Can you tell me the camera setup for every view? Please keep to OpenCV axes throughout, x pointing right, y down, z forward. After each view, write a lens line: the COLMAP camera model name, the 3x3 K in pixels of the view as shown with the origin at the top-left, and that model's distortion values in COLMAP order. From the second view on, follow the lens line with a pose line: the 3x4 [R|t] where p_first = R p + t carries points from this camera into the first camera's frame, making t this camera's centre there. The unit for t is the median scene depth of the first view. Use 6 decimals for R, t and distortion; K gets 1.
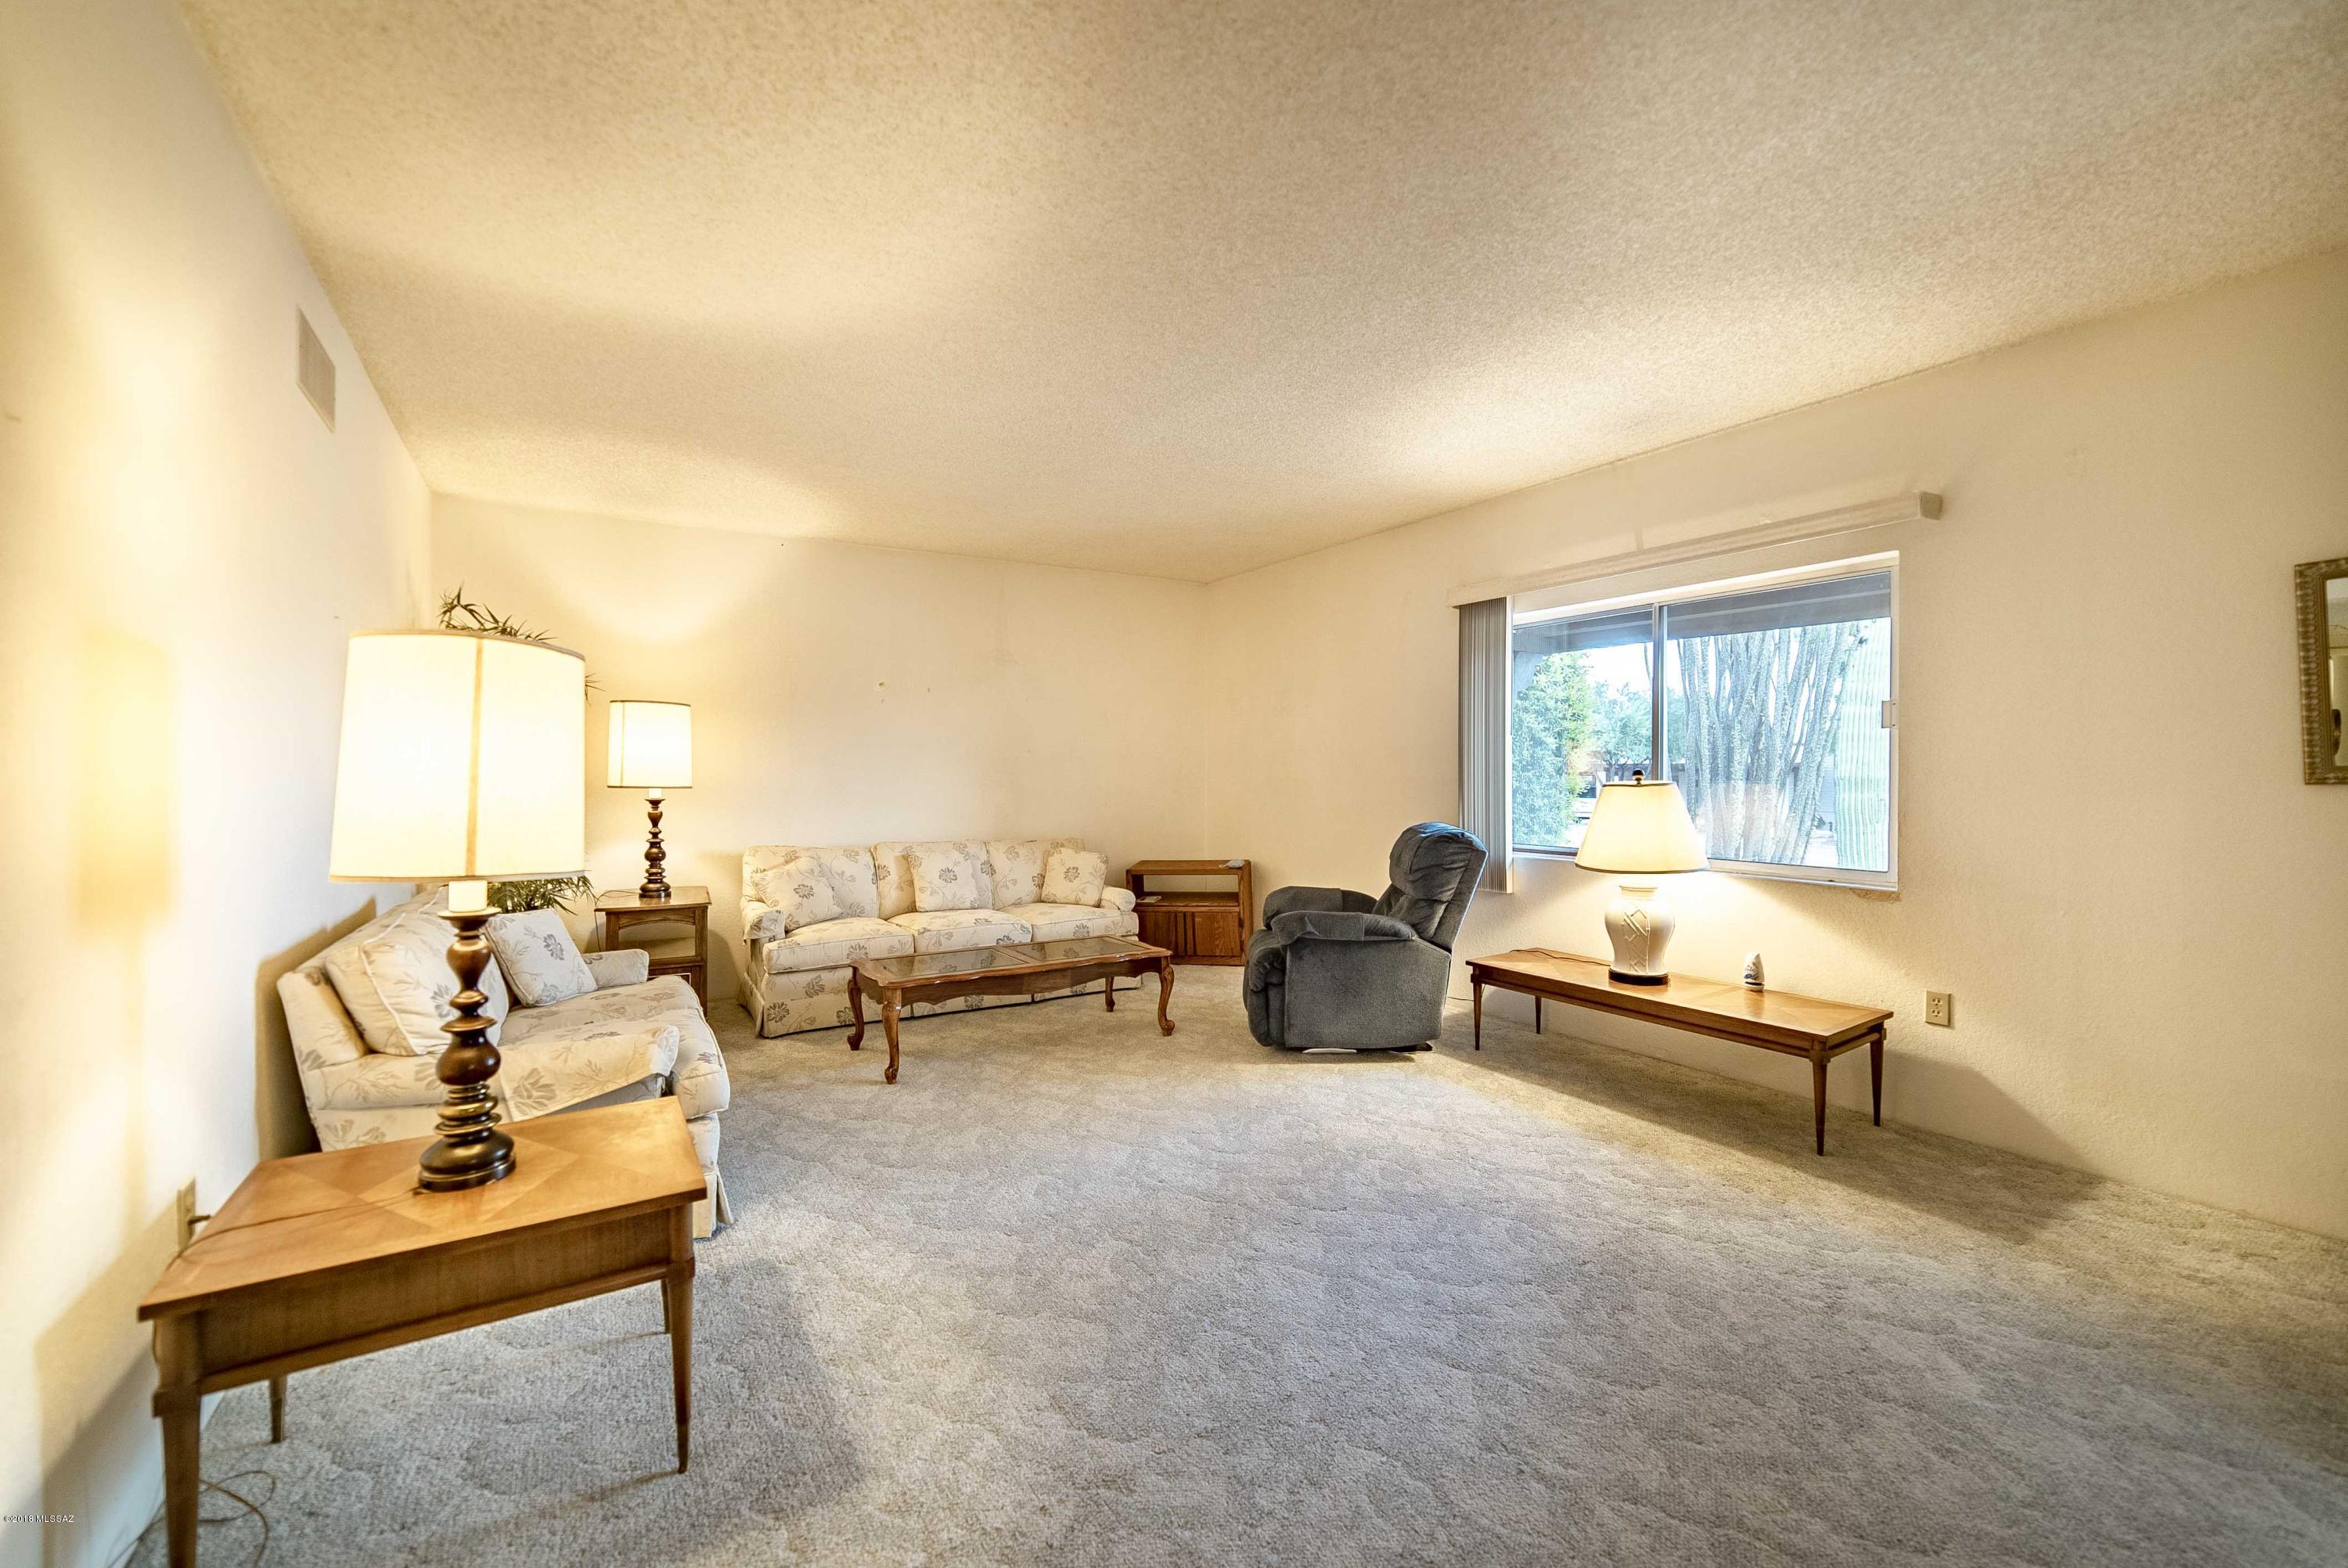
lens RADIAL K [[922.7, 0, 1173.6], [0, 922.7, 775.0], [0, 0, 1]] dist [-0.014573, 0.006524]
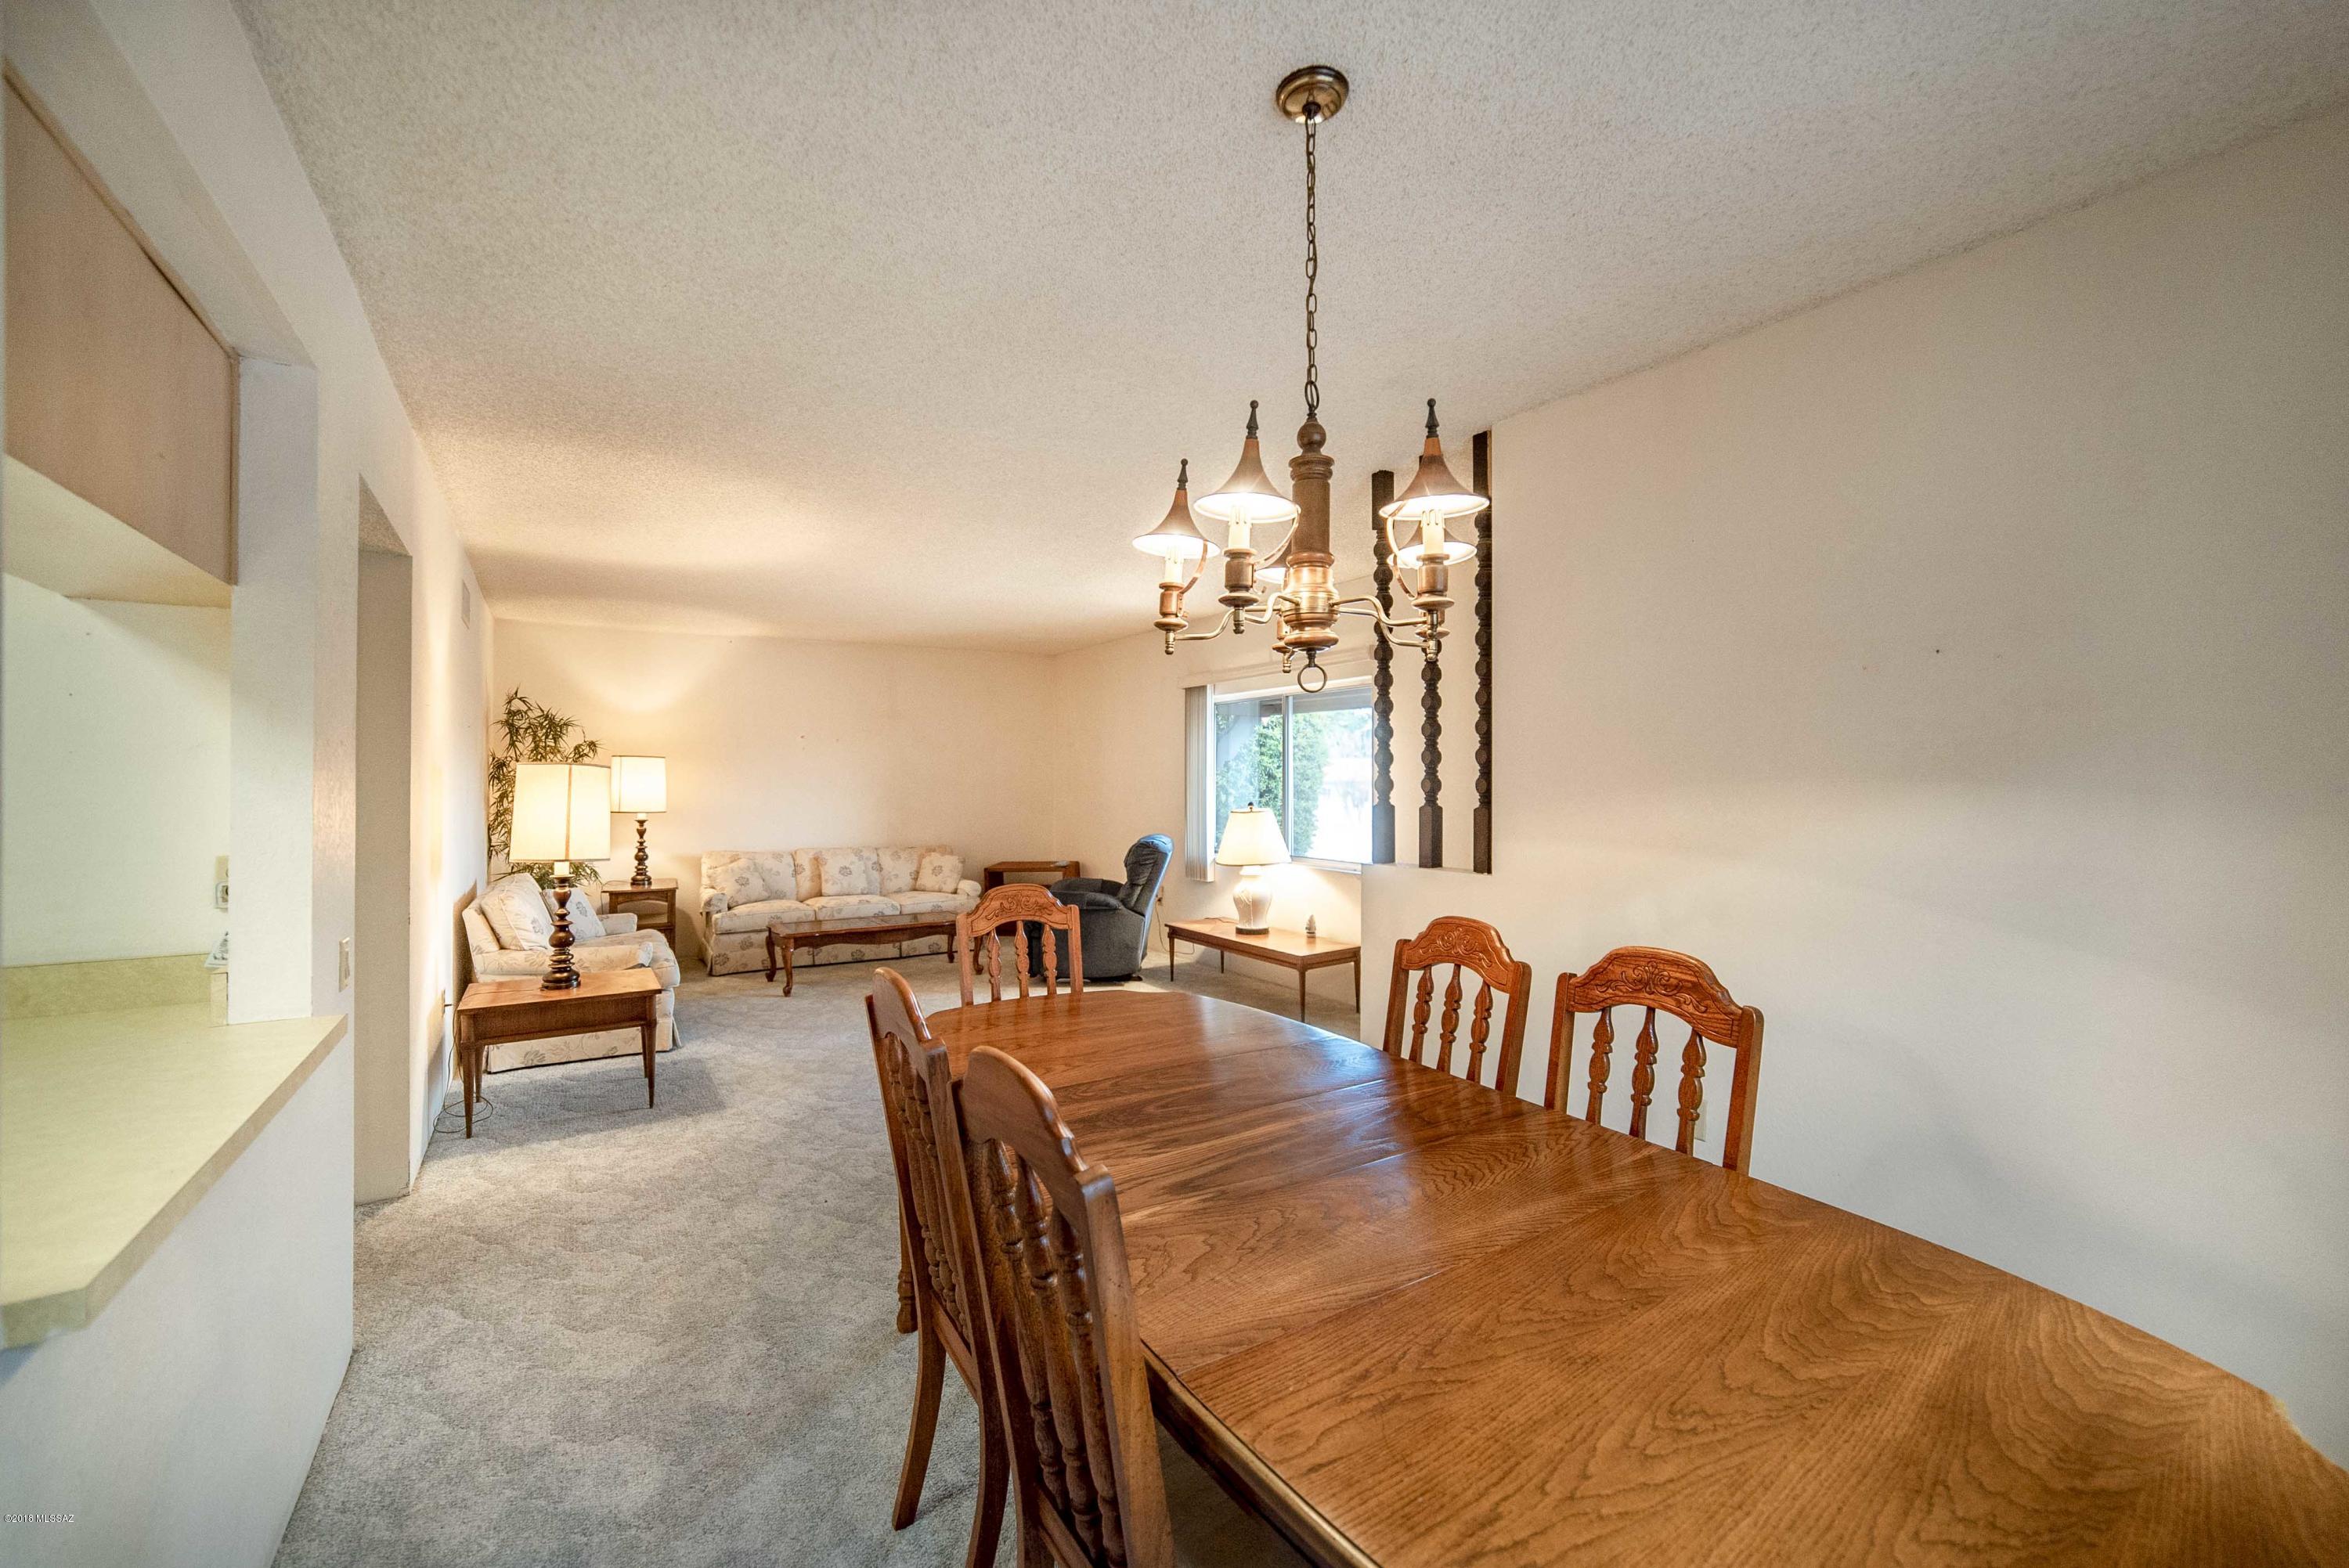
lens RADIAL K [[923.2, 0, 1165.2], [0, 923.2, 779.9], [0, 0, 1]] dist [-0.014573, 0.006524]
pose [[0.999995, -0.001787, 0.002723, 0.327019], [0.001796, 0.999992, -0.003456, -0.036247], [-0.002717, 0.003461, 0.999990, -0.573934]]
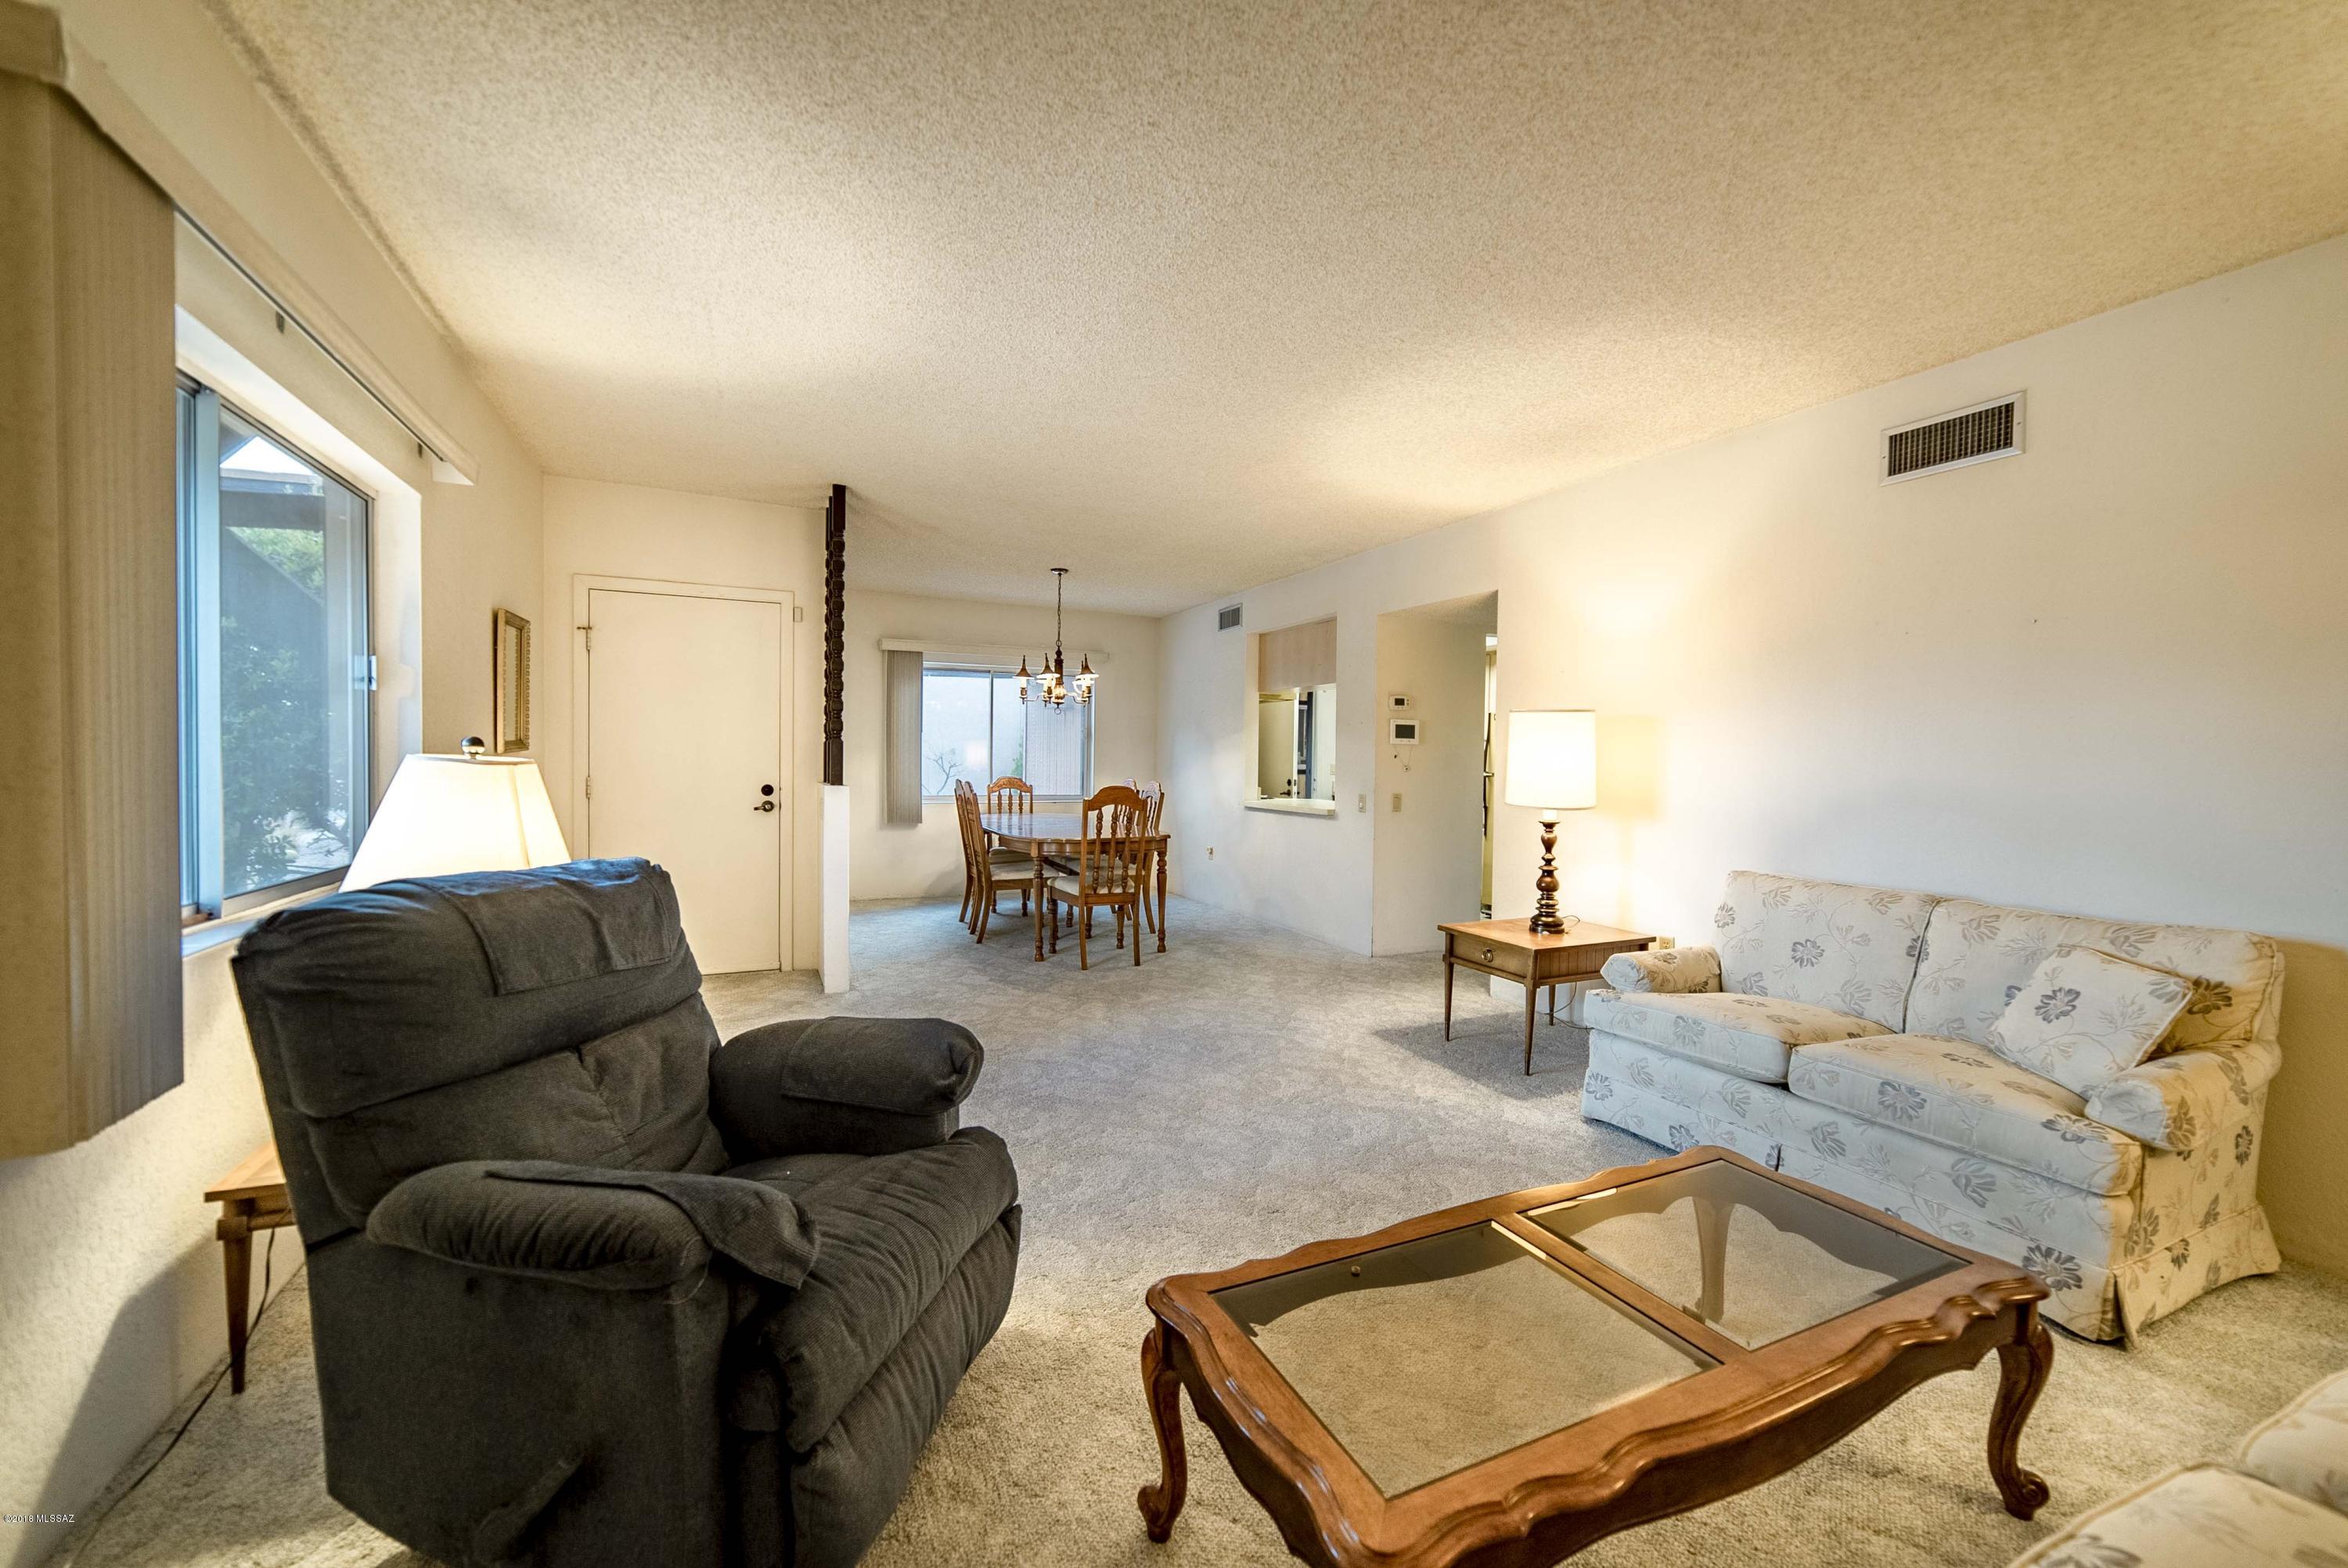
lens RADIAL K [[922.7, 0, 1178.6], [0, 922.7, 777.1], [0, 0, 1]] dist [-0.014573, 0.006524]
pose [[-0.990256, -0.017210, 0.138193, -0.059972], [-0.014729, 0.999712, 0.018960, 0.002231], [-0.138480, 0.016740, -0.990224, 1.454344]]
